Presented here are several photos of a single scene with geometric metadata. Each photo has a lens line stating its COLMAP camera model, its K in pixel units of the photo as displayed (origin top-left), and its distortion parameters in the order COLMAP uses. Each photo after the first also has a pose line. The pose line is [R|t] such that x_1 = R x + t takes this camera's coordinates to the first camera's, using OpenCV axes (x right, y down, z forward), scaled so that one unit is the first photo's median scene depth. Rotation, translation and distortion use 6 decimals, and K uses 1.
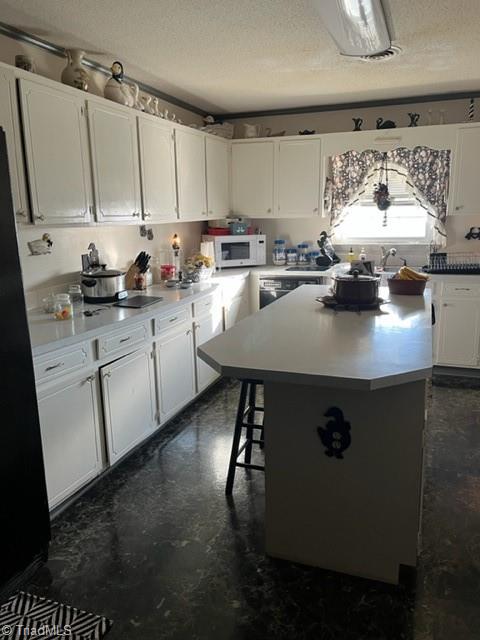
lens RADIAL K [[496.6, 0, 240.0], [0, 496.6, 320.0], [0, 0, 1]] dist [0.081736, -0.080492]
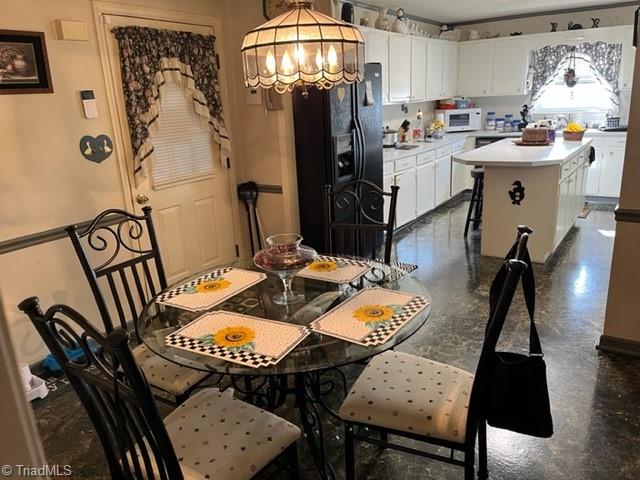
lens RADIAL K [[496.6, 0, 320.0], [0, 496.6, 240.0], [0, 0, 1]] dist [0.081736, -0.080492]
pose [[0.972700, 0.035501, -0.229334, -0.058455], [-0.019248, 0.997166, 0.072725, 0.116904], [0.231266, -0.066326, 0.970627, -0.564169]]
